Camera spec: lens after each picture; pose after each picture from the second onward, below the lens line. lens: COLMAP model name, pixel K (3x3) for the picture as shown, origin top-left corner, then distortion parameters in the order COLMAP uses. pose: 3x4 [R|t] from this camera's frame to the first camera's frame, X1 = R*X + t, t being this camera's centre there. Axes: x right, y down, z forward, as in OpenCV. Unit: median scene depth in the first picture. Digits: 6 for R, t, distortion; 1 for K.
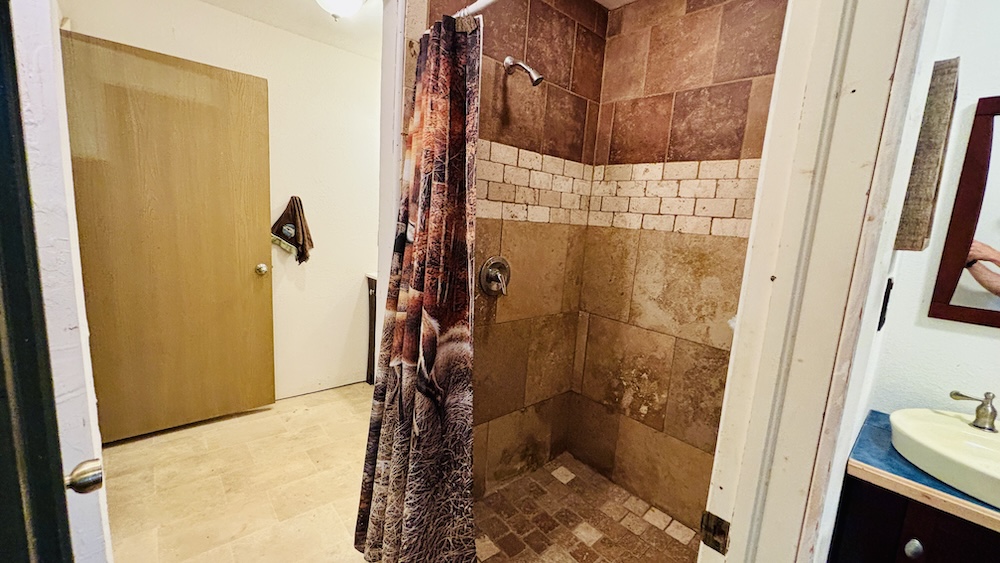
lens RADIAL K [[404.3, 0, 499.3], [0, 404.3, 281.7], [0, 0, 1]] dist [-0.000514, 0.000982]
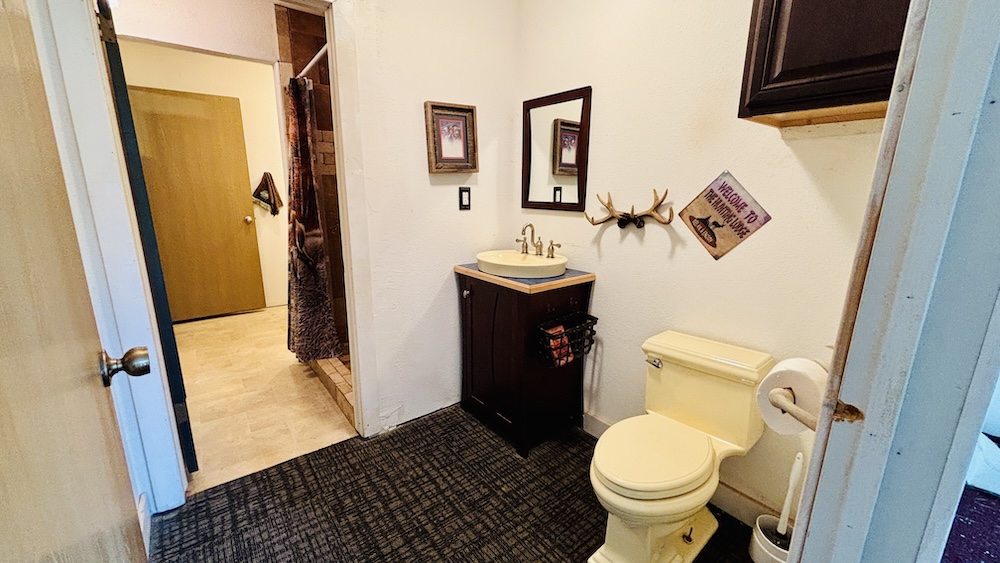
lens RADIAL K [[404.3, 0, 497.3], [0, 404.3, 280.7], [0, 0, 1]] dist [-0.000514, 0.000982]
pose [[0.995834, -0.041993, -0.080944, 0.566363], [0.047499, 0.996599, 0.067342, 0.164336], [0.077841, -0.070907, 0.994441, -0.583014]]
